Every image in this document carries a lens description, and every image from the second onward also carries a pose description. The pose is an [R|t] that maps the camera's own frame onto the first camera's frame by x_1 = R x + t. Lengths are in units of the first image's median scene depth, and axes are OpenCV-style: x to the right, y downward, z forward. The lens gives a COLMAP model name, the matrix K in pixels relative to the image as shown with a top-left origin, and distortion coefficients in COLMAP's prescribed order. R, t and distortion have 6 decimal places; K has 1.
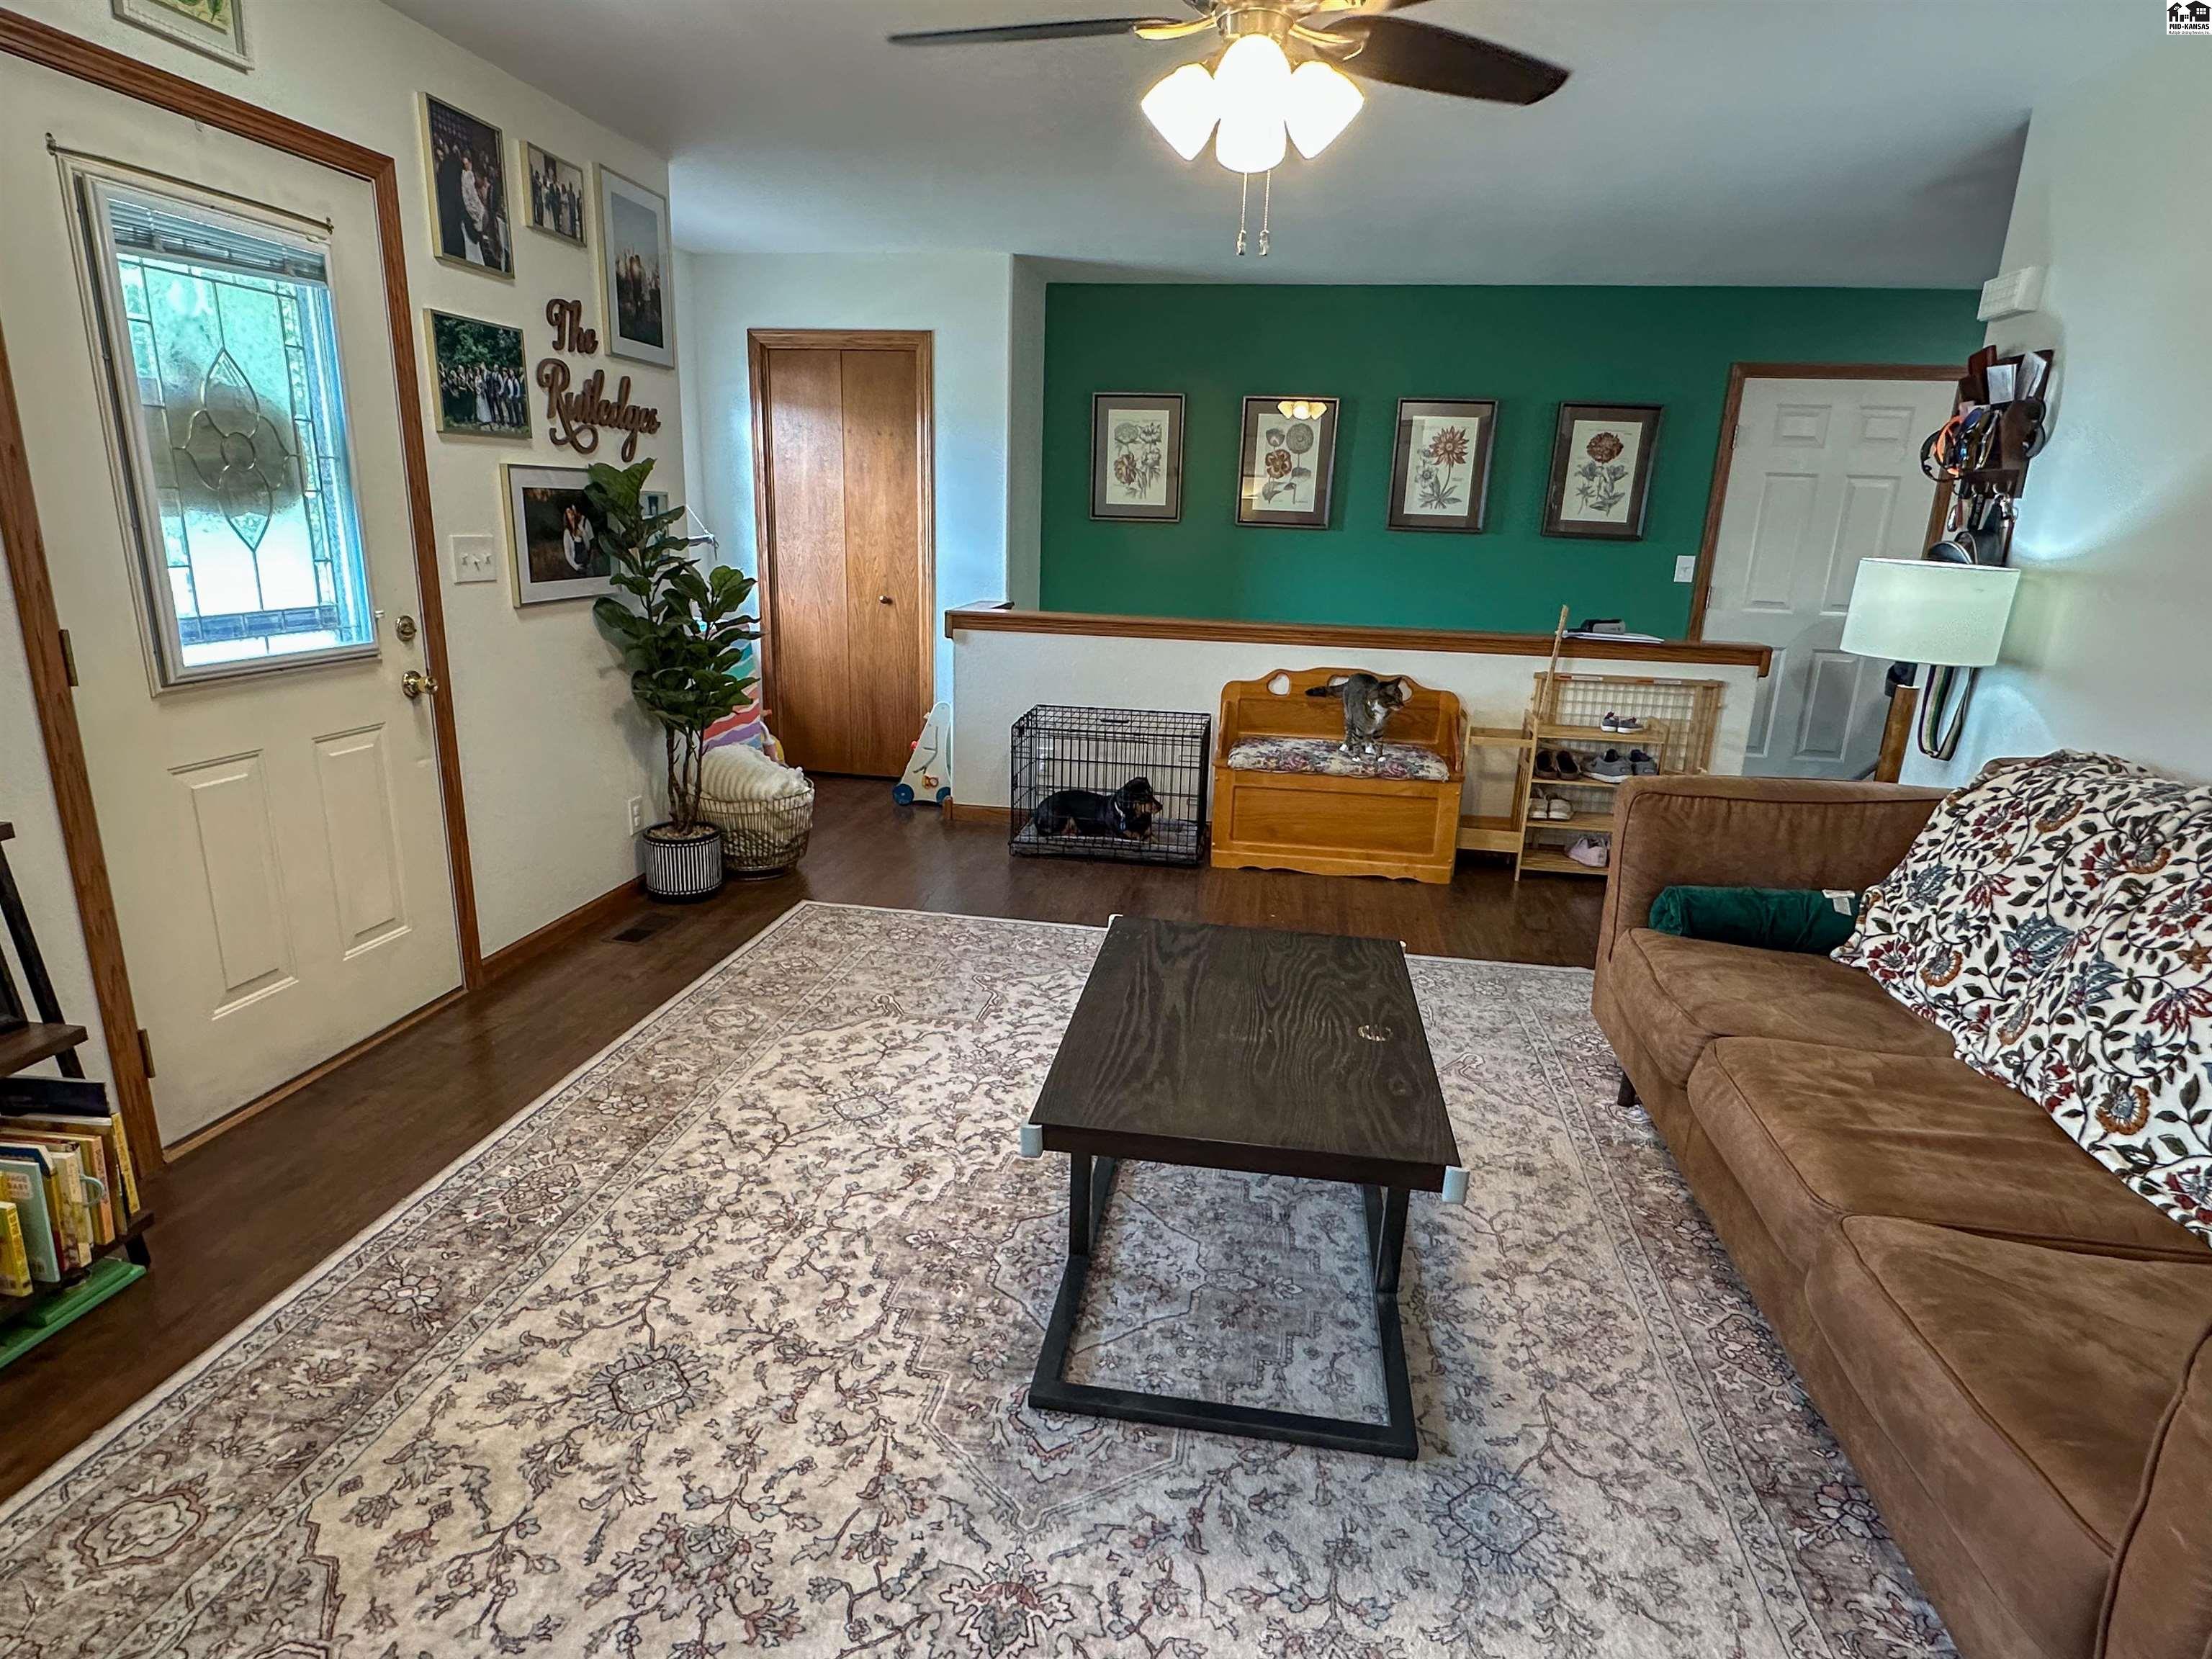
lens RADIAL K [[1172.9, 0, 1117.3], [0, 1172.9, 825.9], [0, 0, 1]] dist [-0.005512, 0.002086]
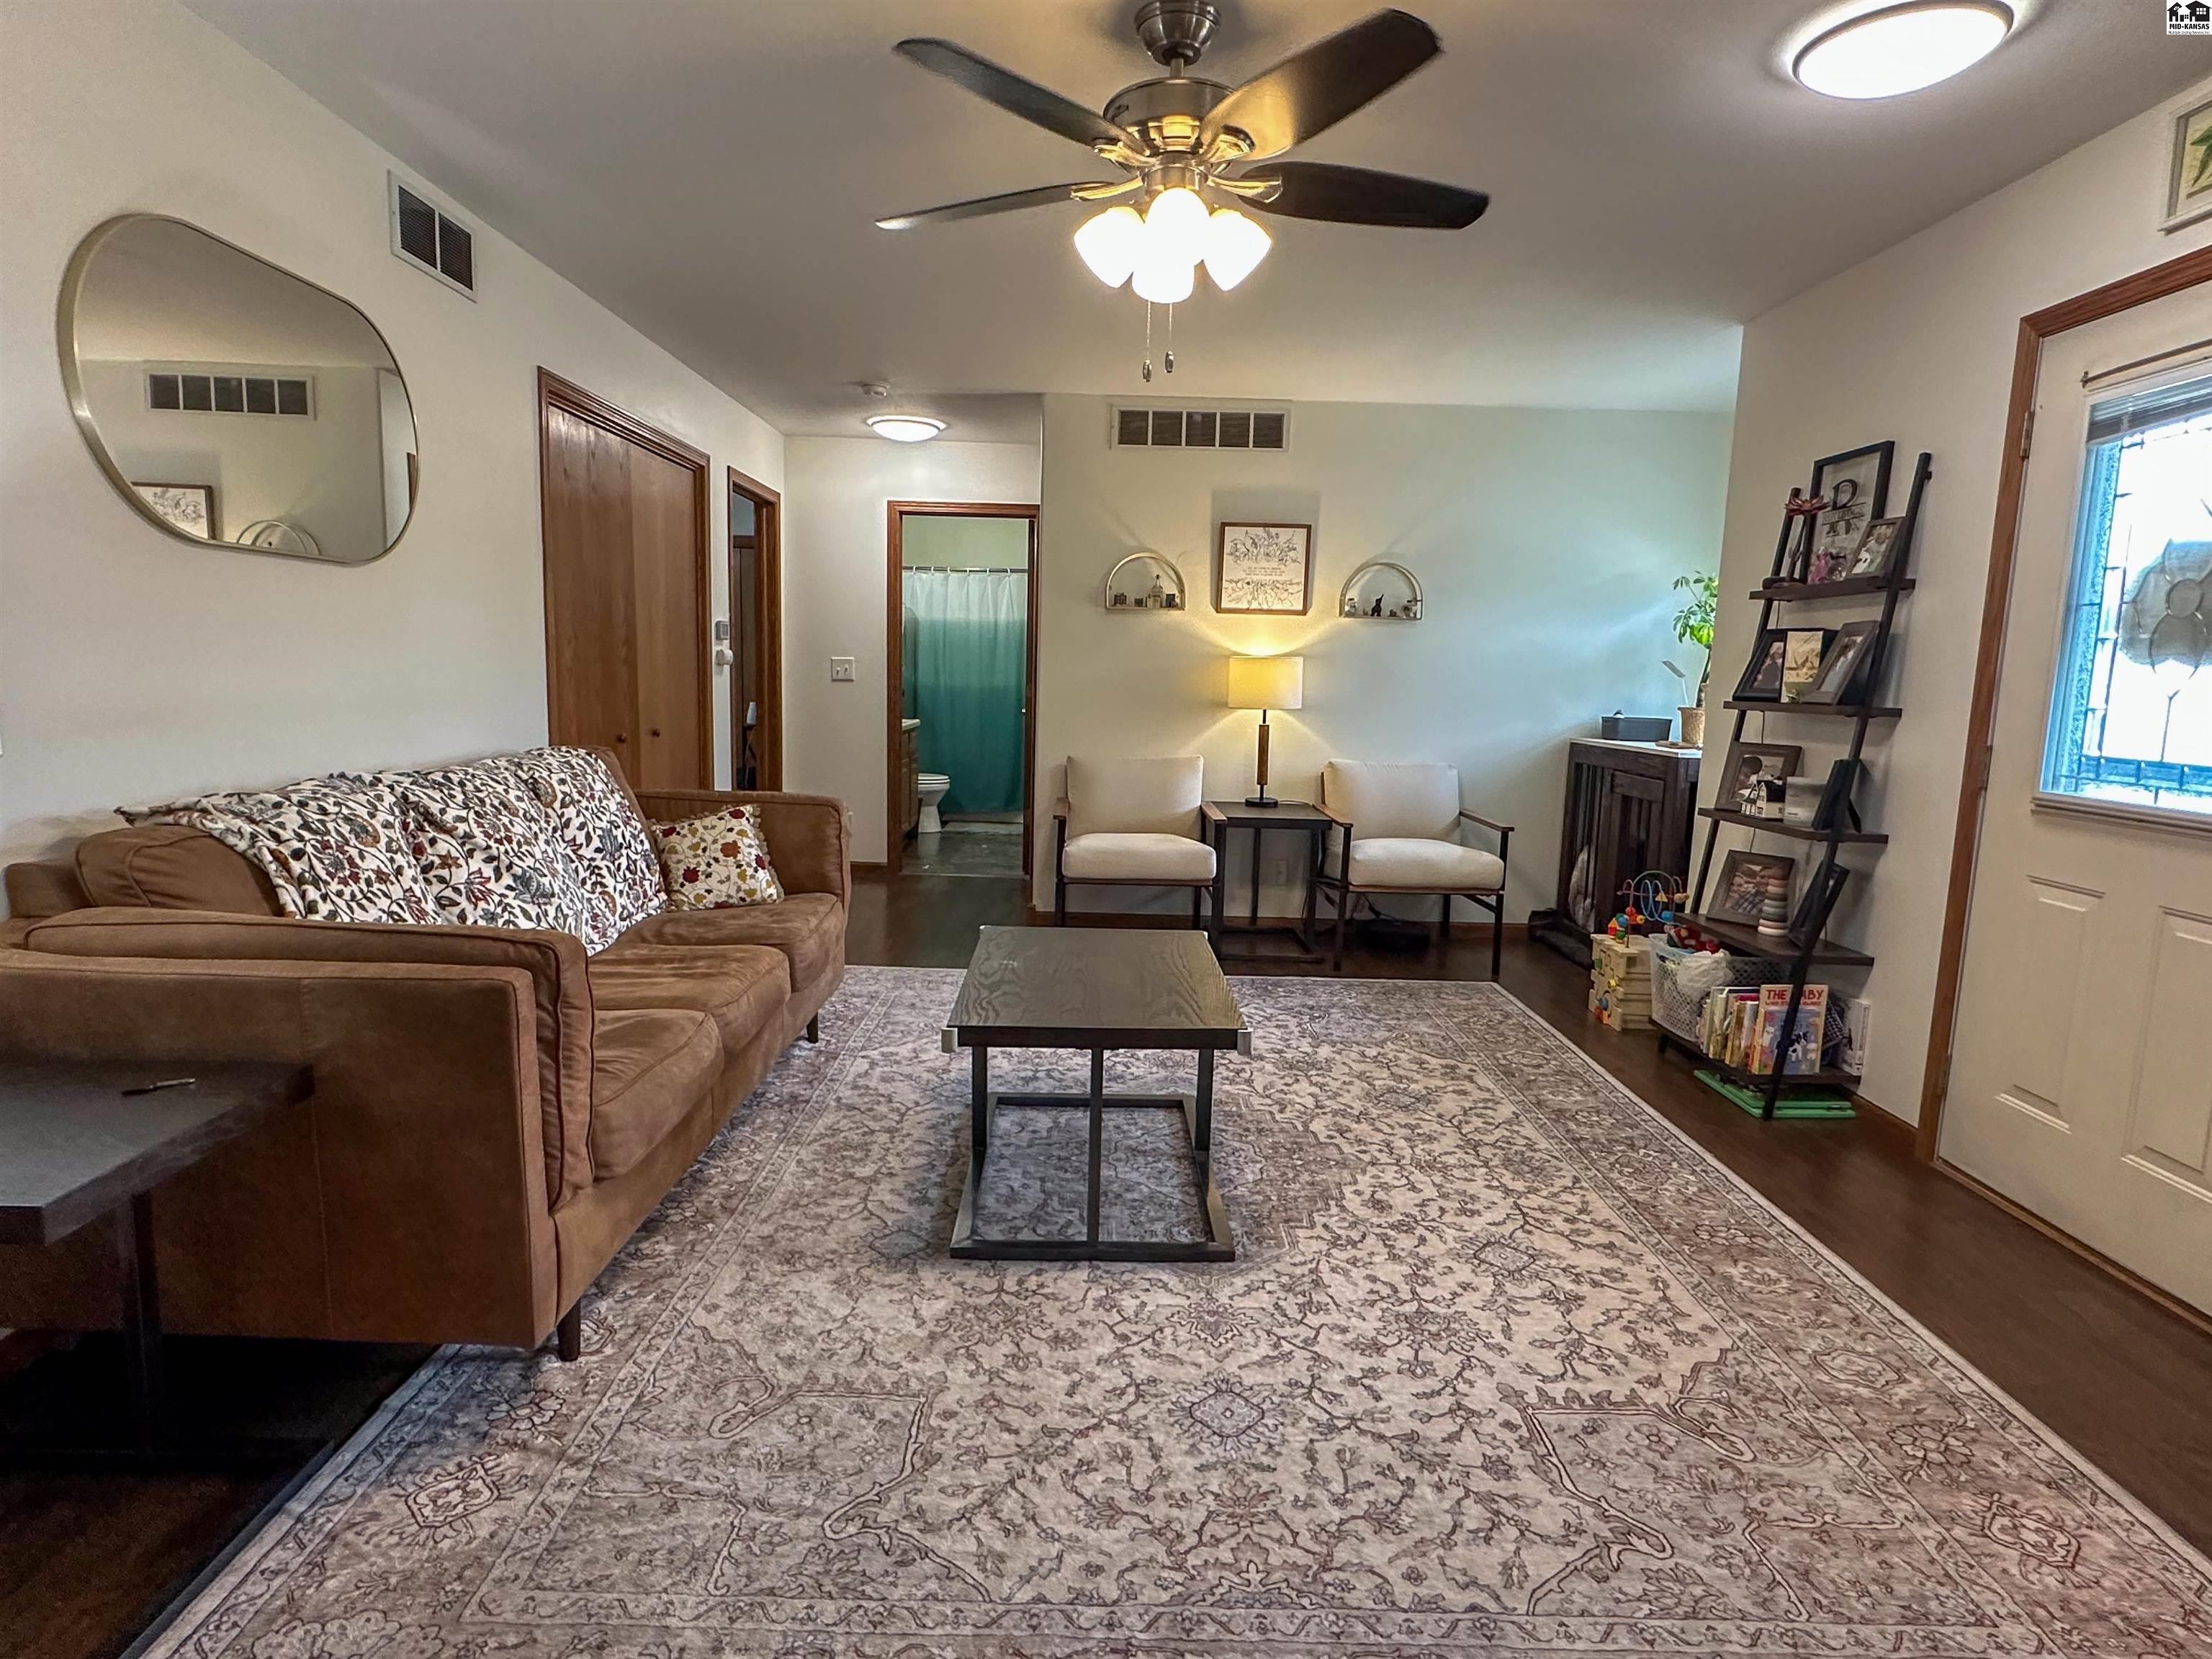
lens RADIAL K [[1172.9, 0, 1113.8], [0, 1172.9, 826.8], [0, 0, 1]] dist [-0.005512, 0.002086]
pose [[-0.985010, -0.034305, -0.169052, 0.300529], [-0.097145, 0.920158, 0.379305, -0.469831], [0.142542, 0.390042, -0.909697, 2.007338]]
